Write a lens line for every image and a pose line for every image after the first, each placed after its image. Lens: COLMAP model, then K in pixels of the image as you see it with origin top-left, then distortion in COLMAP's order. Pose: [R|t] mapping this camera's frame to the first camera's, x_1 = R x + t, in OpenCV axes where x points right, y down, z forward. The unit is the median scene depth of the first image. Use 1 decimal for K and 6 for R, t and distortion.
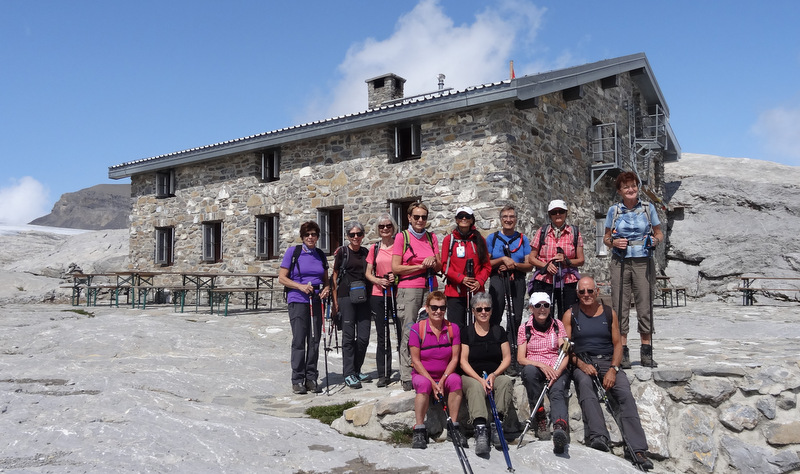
lens RADIAL K [[663.4, 0, 422.8], [0, 663.4, 242.6], [0, 0, 1]] dist [0.004835, 0.000748]
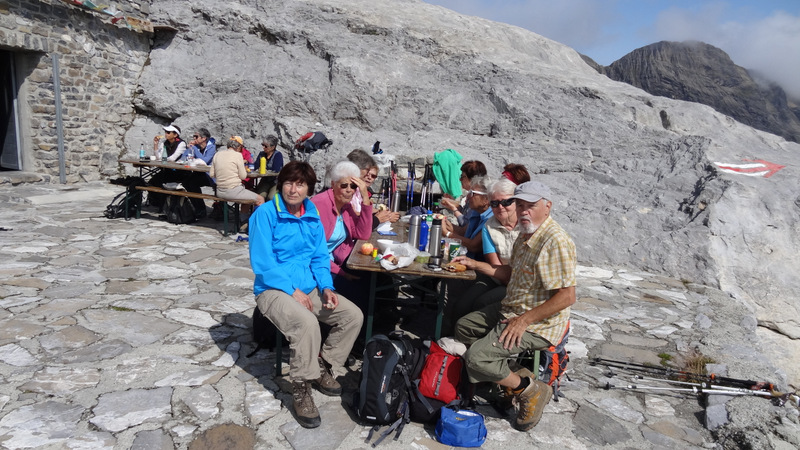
lens RADIAL K [[555.5, 0, 400.0], [0, 555.5, 225.0], [0, 0, 1]] dist [0.008137, 0.002390]
pose [[0.940457, -0.005872, 0.339863, 0.619434], [-0.077494, 0.969816, 0.231195, -0.017890], [-0.330963, -0.243767, 0.911615, 0.626745]]
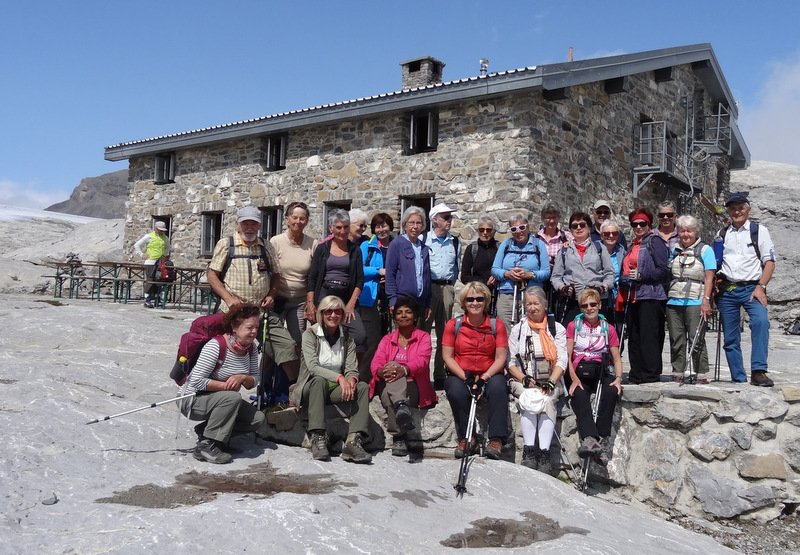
lens RADIAL K [[745.7, 0, 459.1], [0, 745.7, 271.8], [0, 0, 1]] dist [0.007334, 0.003078]
pose [[0.998483, 0.047821, -0.027305, 0.056893], [-0.047038, 0.998483, 0.028628, 0.005020], [0.028633, -0.027300, 0.999217, -0.007419]]
